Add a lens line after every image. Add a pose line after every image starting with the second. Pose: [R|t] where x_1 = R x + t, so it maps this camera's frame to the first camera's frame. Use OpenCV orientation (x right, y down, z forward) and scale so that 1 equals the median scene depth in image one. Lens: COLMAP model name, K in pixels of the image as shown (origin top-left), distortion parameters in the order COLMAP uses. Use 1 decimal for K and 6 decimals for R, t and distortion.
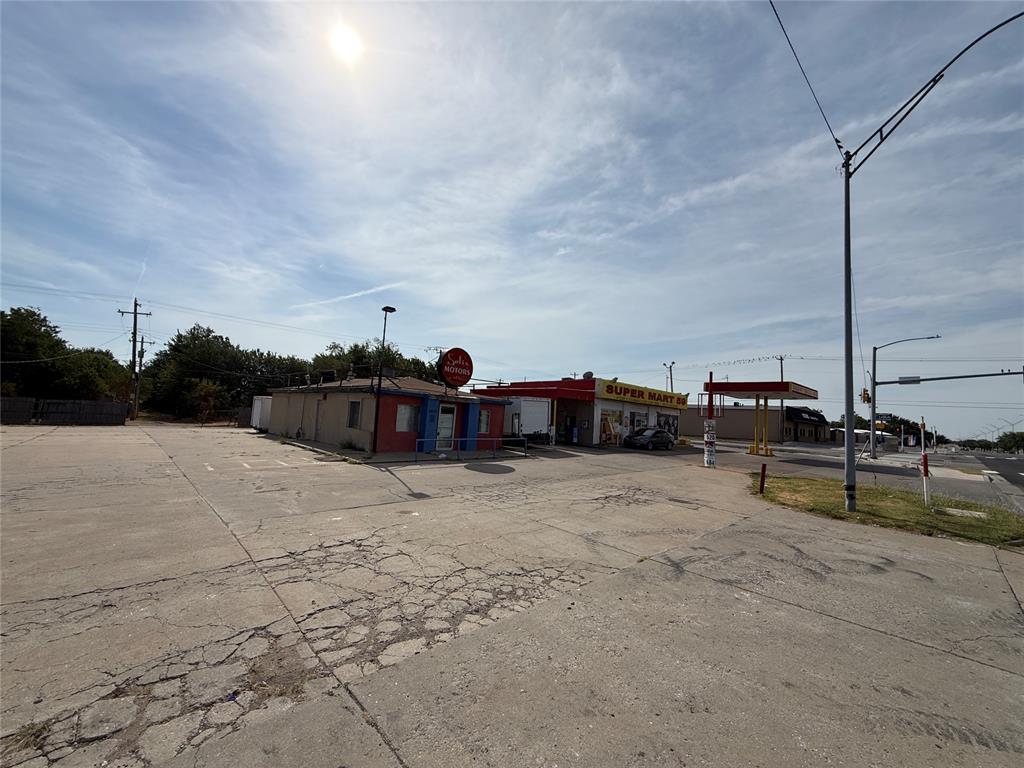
lens RADIAL K [[404.2, 0, 512.7], [0, 404.2, 384.3], [0, 0, 1]] dist [0.000725, 0.000174]
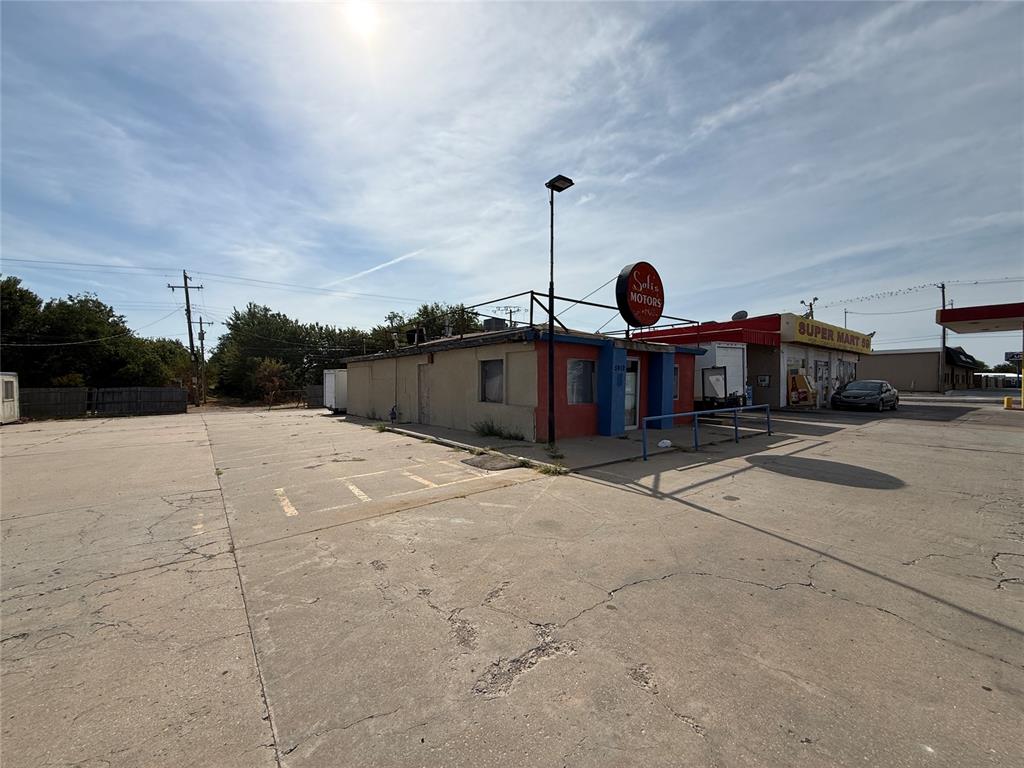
lens RADIAL K [[404.2, 0, 515.0], [0, 404.2, 385.0], [0, 0, 1]] dist [0.000725, 0.000174]
pose [[0.992513, -0.057006, -0.108018, -0.144913], [0.065764, 0.994677, 0.079326, 0.016938], [0.102921, -0.085835, 0.990979, 0.193766]]
